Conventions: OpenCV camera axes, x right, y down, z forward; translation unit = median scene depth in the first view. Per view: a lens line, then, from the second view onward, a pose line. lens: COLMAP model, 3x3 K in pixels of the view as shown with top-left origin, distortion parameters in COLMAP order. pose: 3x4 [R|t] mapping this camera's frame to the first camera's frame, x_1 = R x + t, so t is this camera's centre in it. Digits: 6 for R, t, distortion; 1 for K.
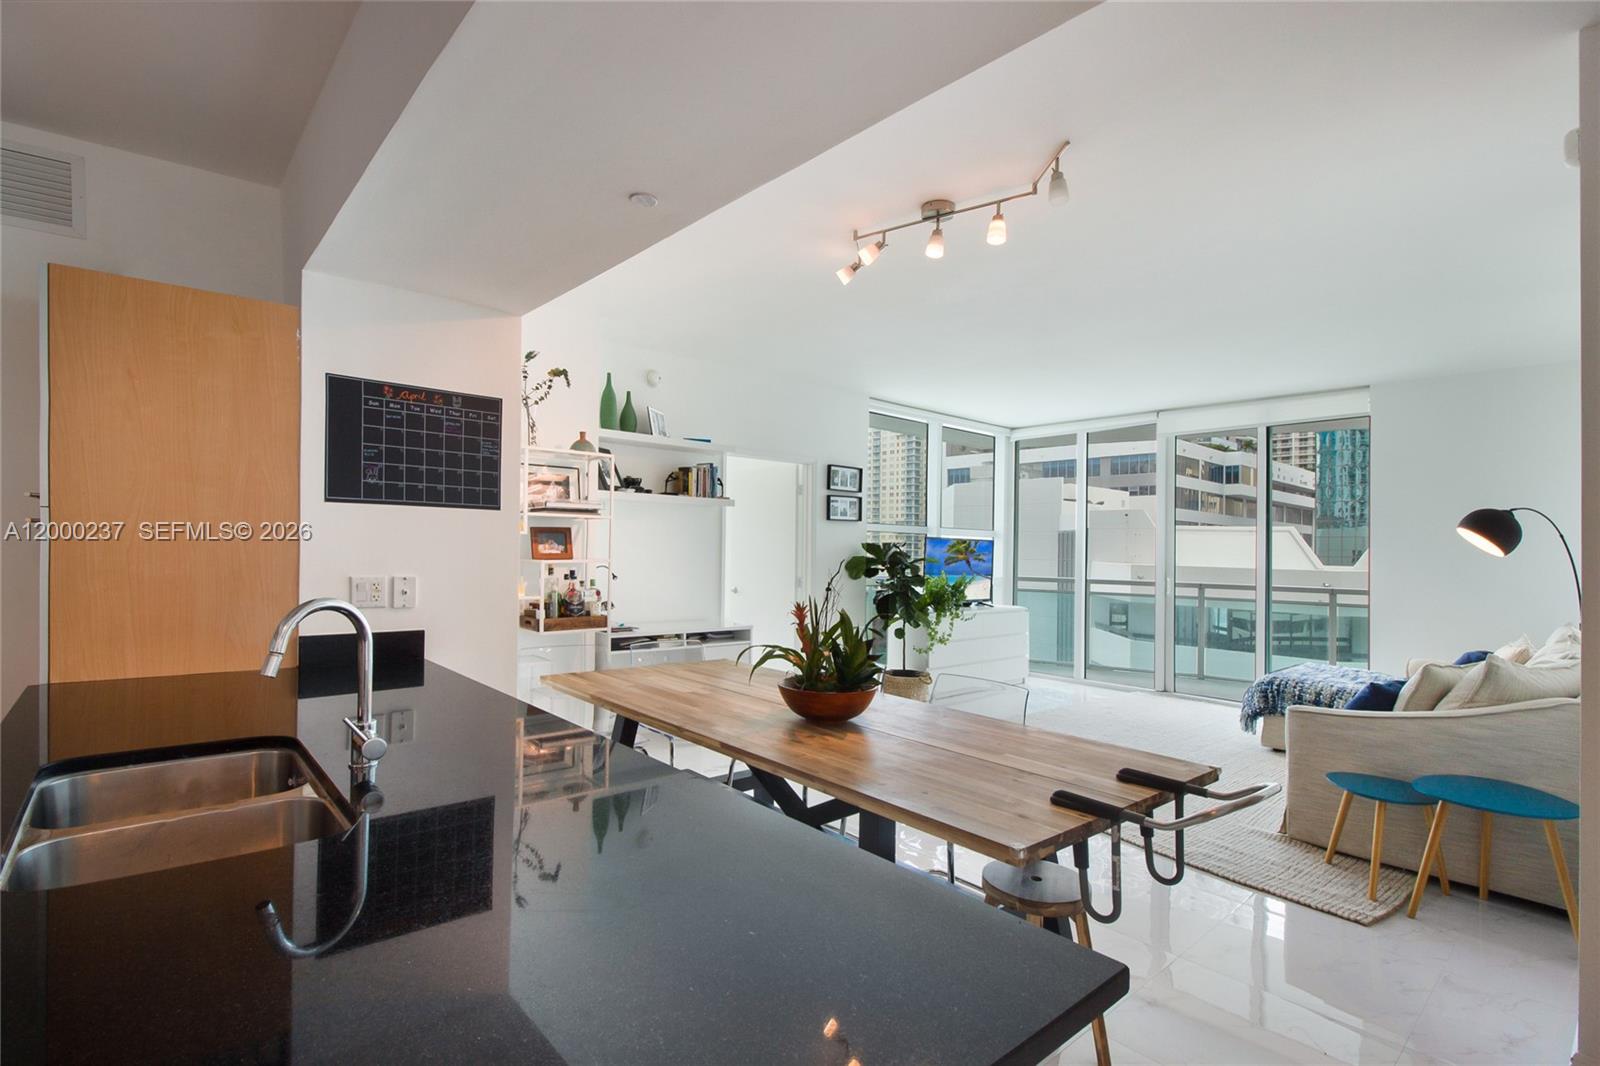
lens RADIAL K [[737.4, 0, 800.0], [0, 737.4, 533.0], [0, 0, 1]] dist [0.000802, -0.017377]
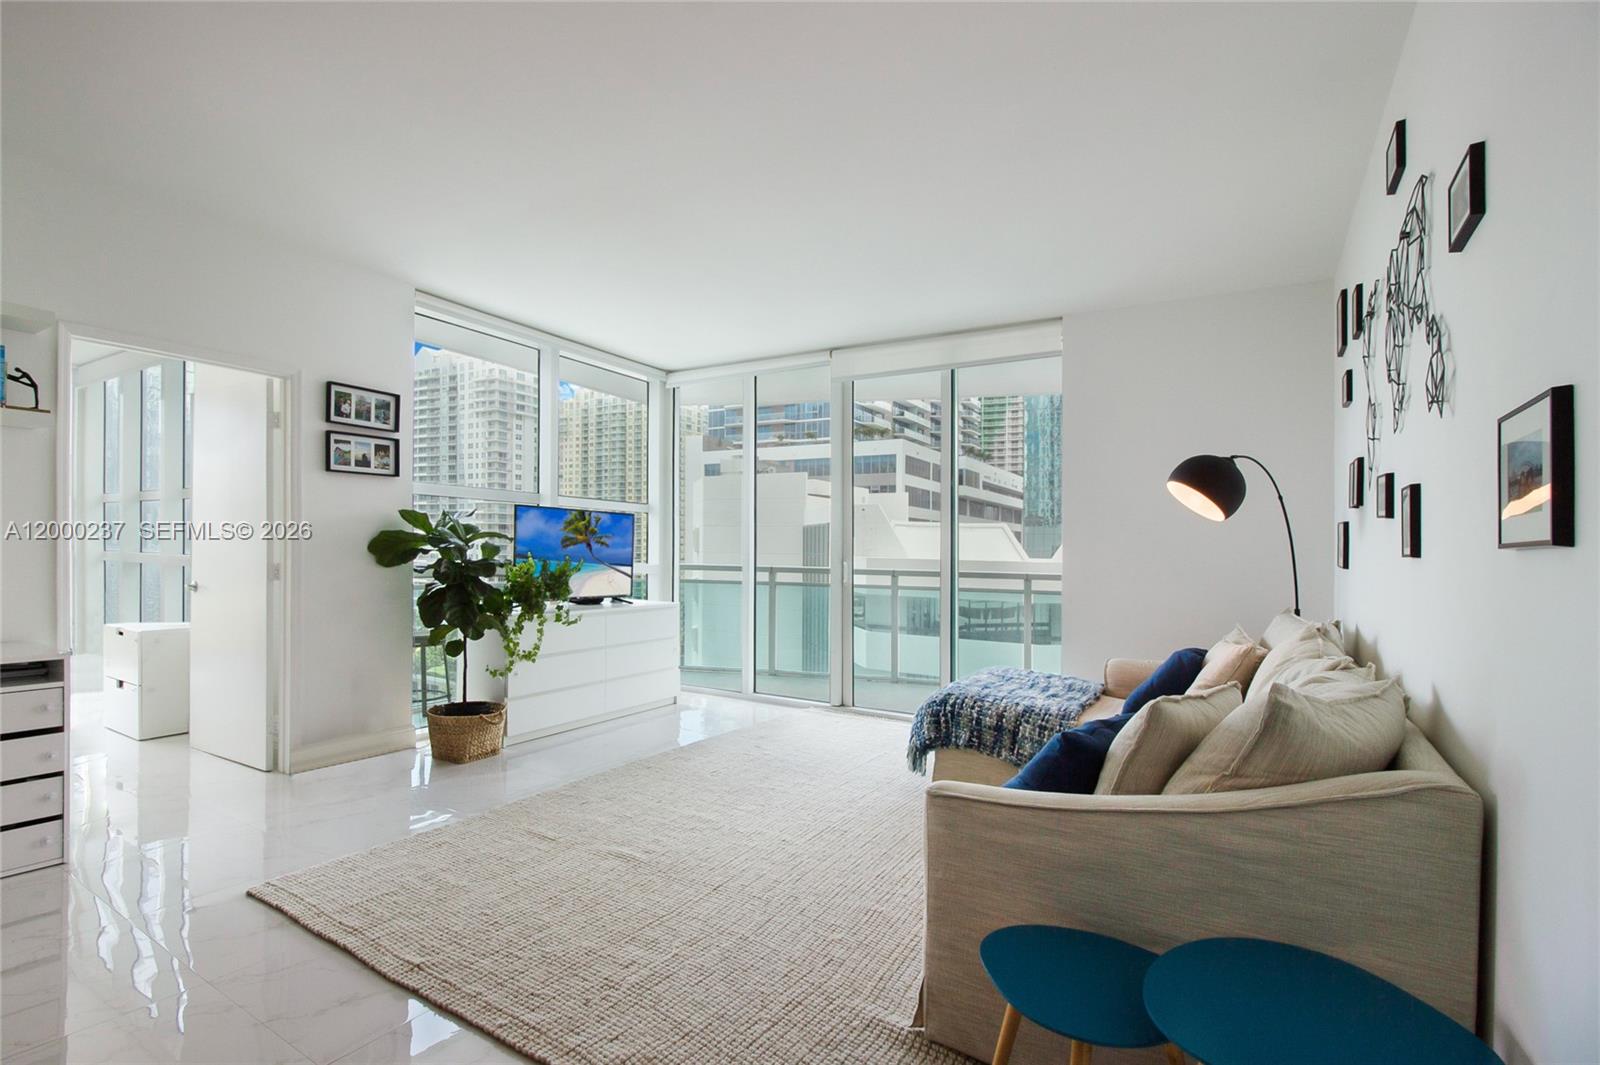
lens RADIAL K [[737.4, 0, 800.0], [0, 737.4, 532.5], [0, 0, 1]] dist [0.000802, -0.017377]
pose [[0.950297, 0.004826, 0.311308, 0.221220], [-0.005895, 0.999980, 0.002495, 0.029801], [-0.311290, -0.004207, 0.950306, 0.283393]]
